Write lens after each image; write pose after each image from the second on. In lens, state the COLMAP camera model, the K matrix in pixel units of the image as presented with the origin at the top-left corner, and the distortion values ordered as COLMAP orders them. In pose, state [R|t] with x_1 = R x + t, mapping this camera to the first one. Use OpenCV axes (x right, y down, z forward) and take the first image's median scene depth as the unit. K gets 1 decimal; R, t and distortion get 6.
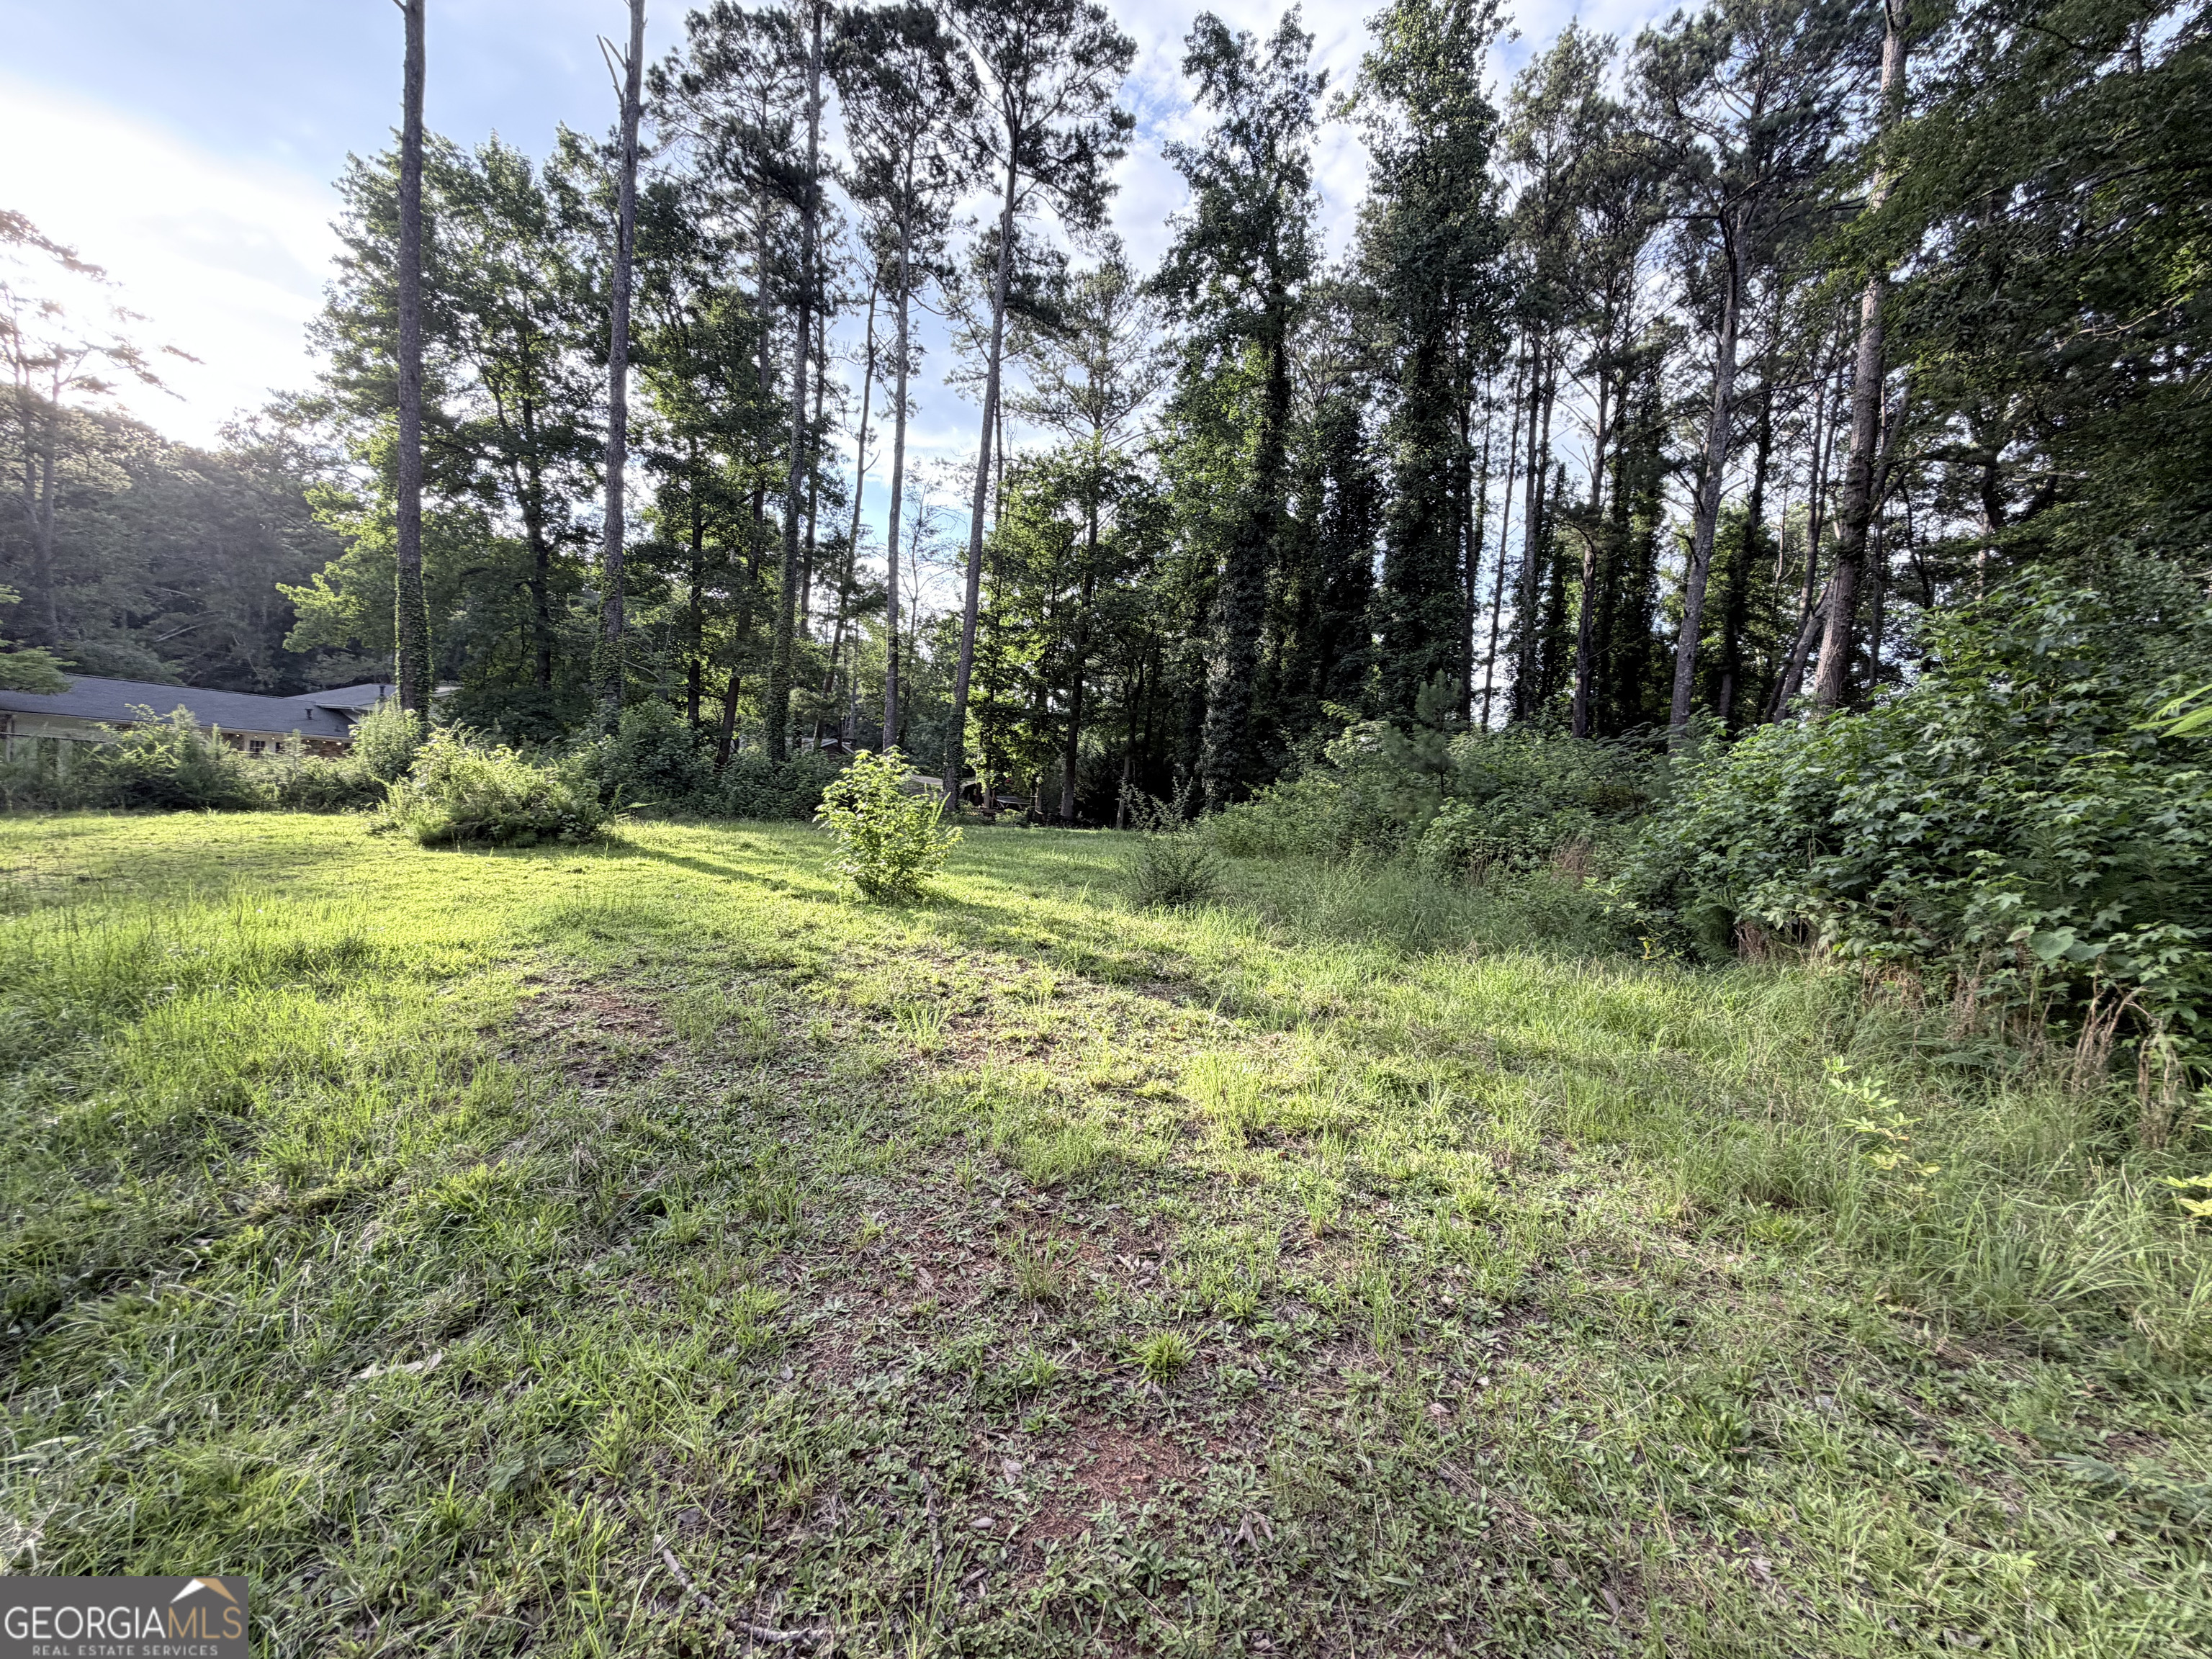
lens RADIAL K [[880.5, 0, 1100.4], [0, 880.5, 831.9], [0, 0, 1]] dist [-0.000576, -0.000178]
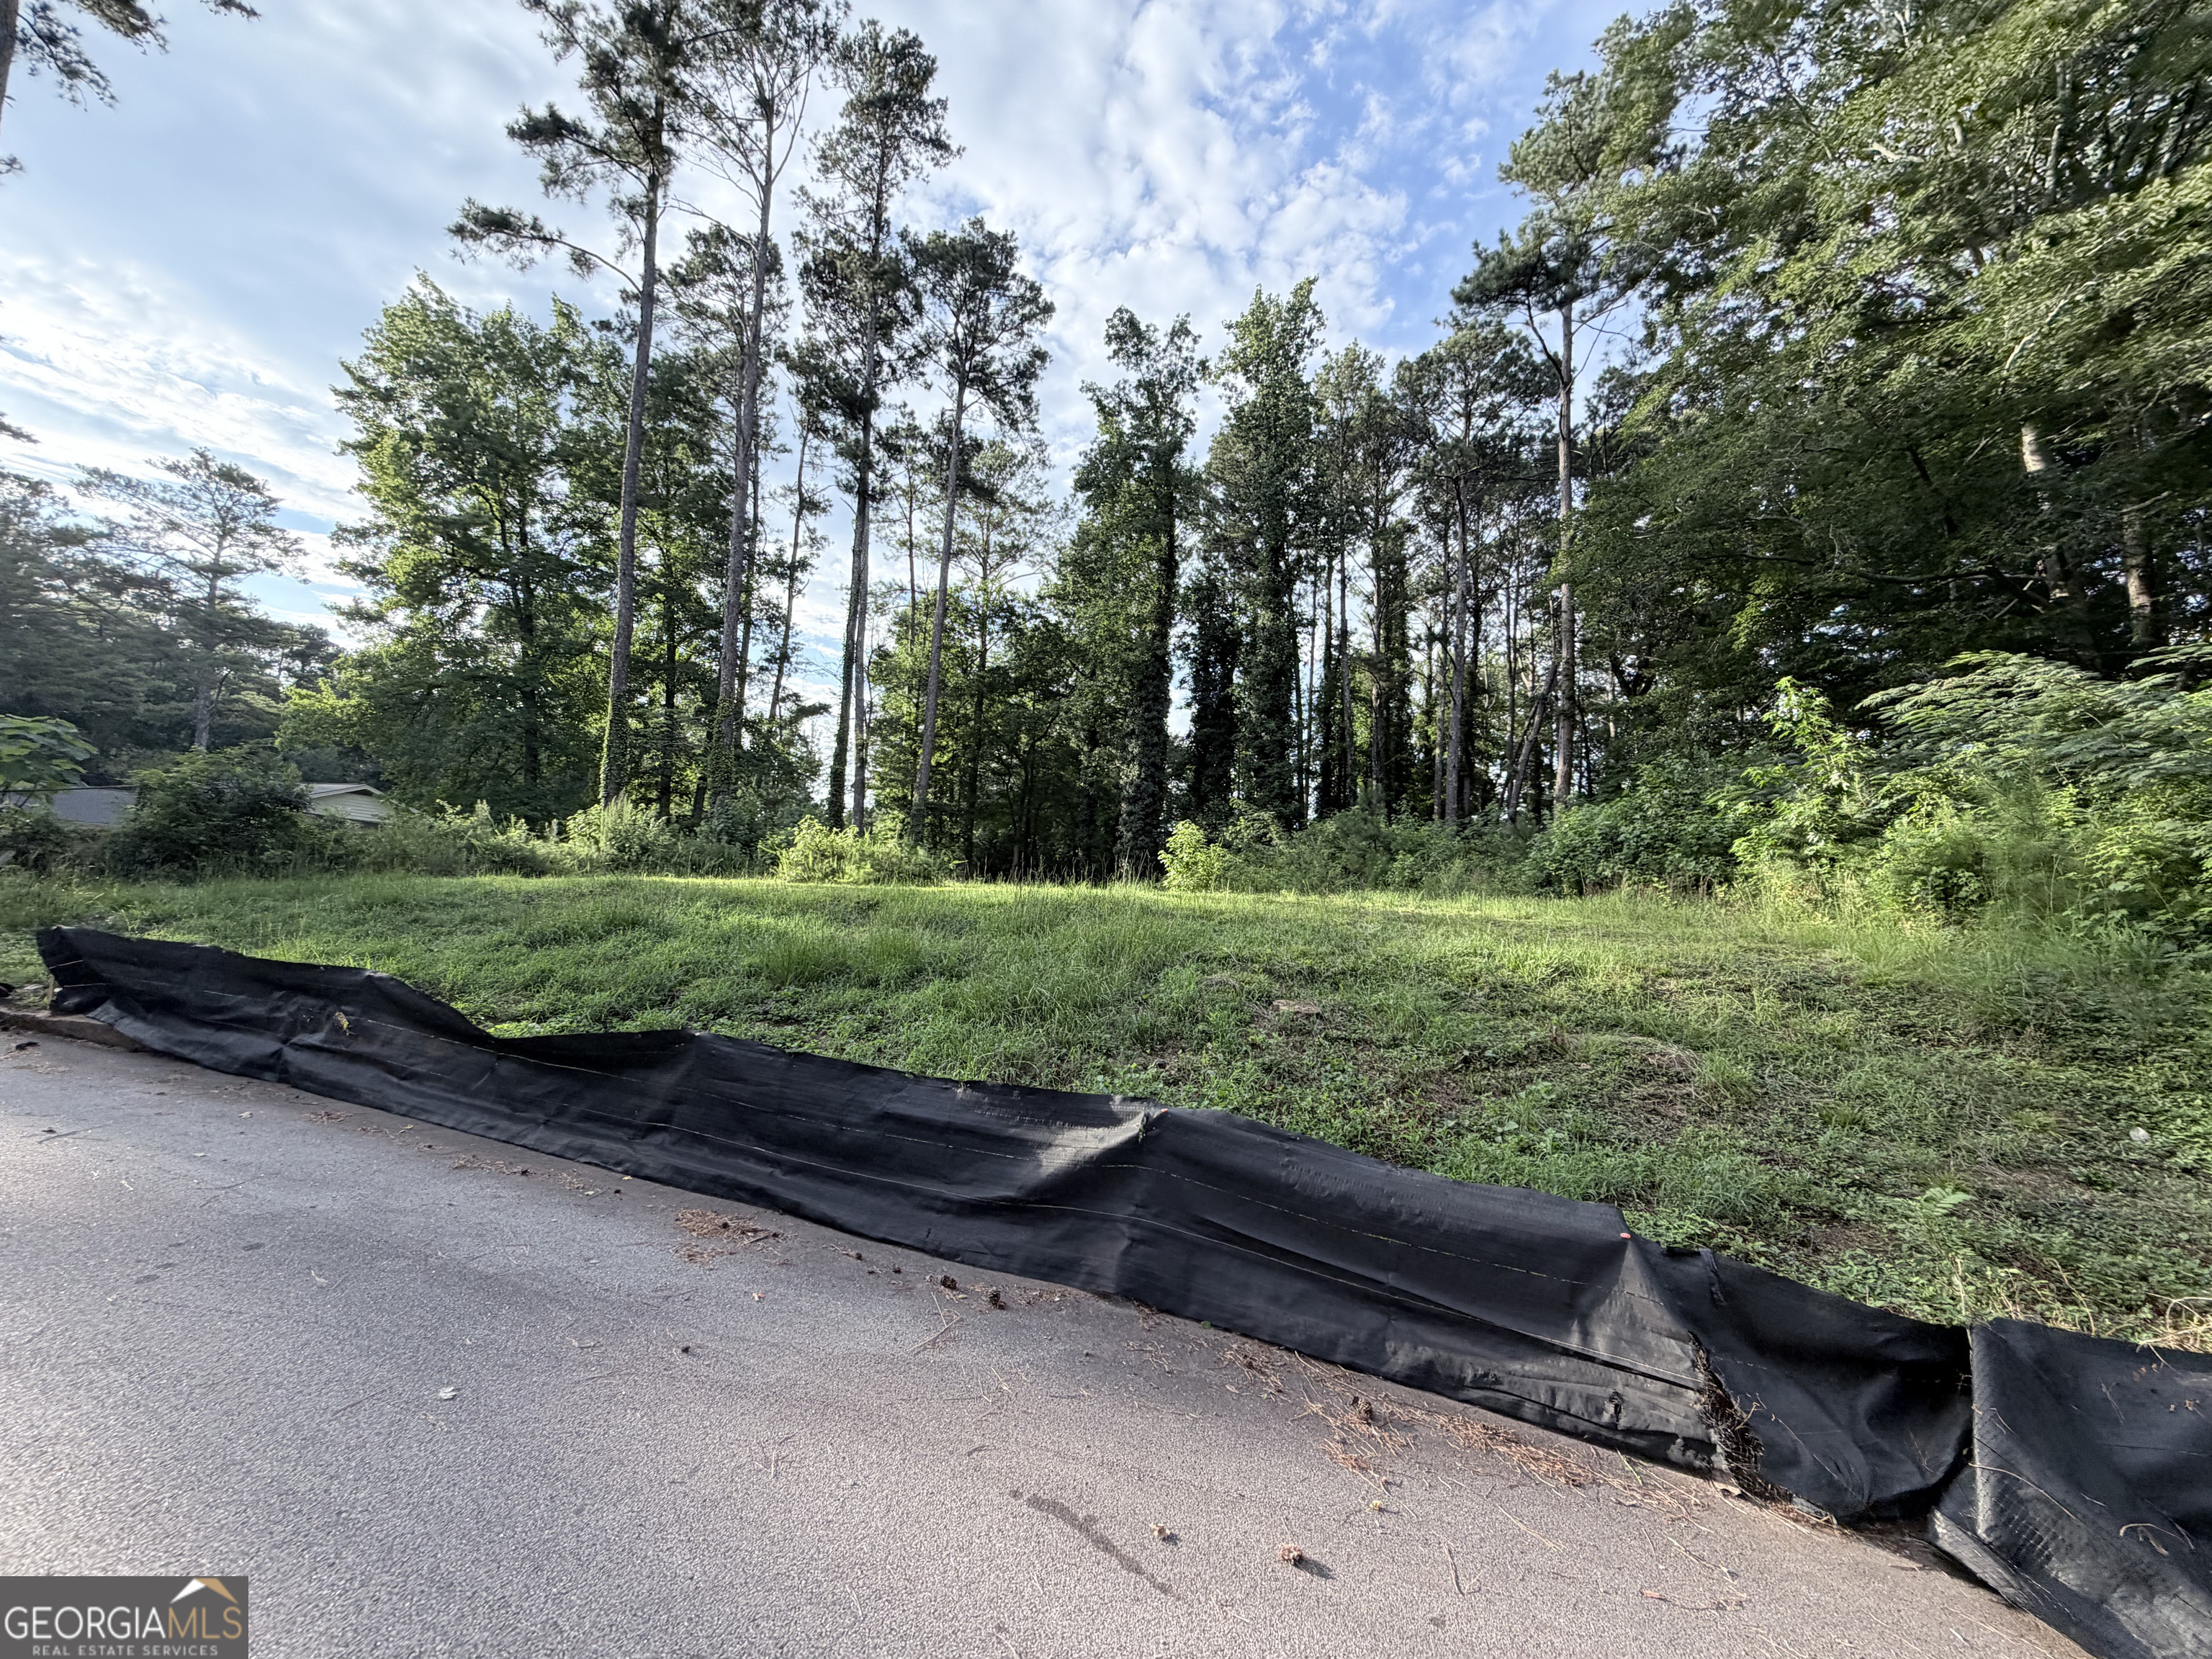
lens RADIAL K [[880.5, 0, 1098.5], [0, 880.5, 834.8], [0, 0, 1]] dist [-0.000576, -0.000178]
pose [[0.967252, -0.011109, 0.253574, -0.286647], [0.037545, 0.994313, -0.099655, 0.036683], [-0.251025, 0.105912, 0.962169, -0.247096]]
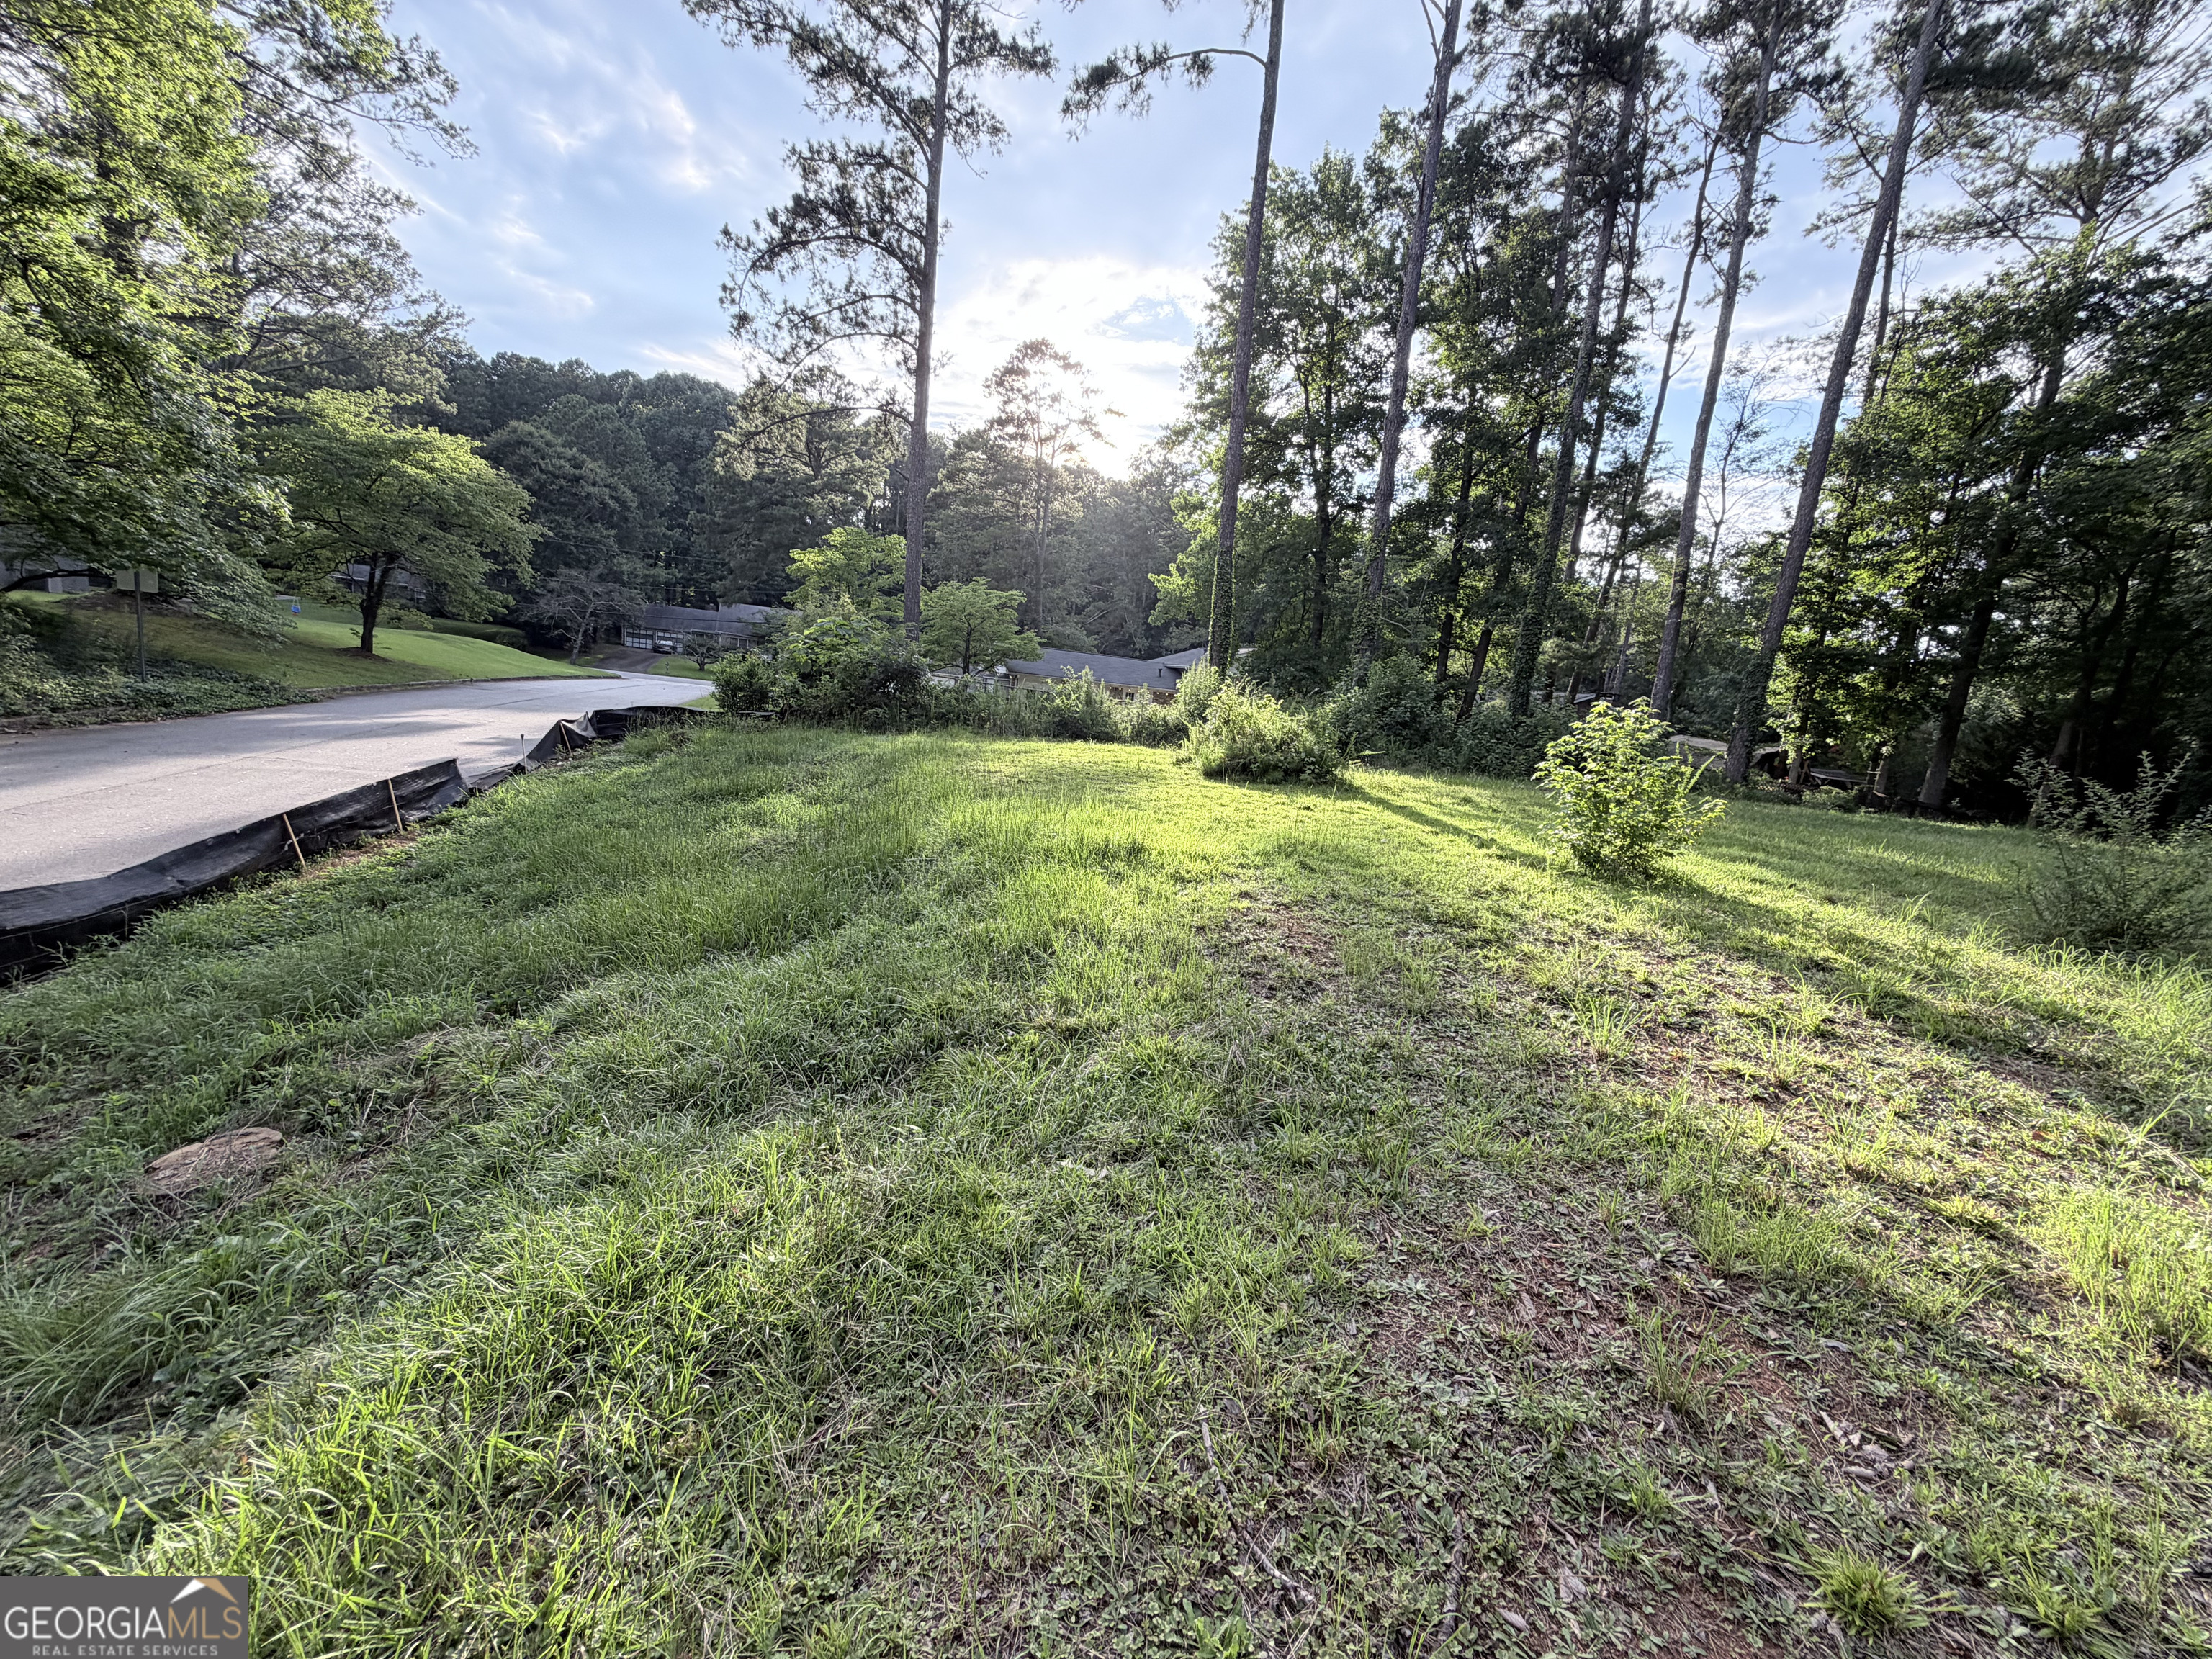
lens RADIAL K [[880.5, 0, 1096.1], [0, 880.5, 834.1], [0, 0, 1]] dist [-0.000576, -0.000178]
pose [[0.693231, 0.118566, -0.710896, 0.006871], [-0.081063, 0.992943, 0.086558, 0.000791], [0.716142, -0.002378, 0.697951, 0.010235]]
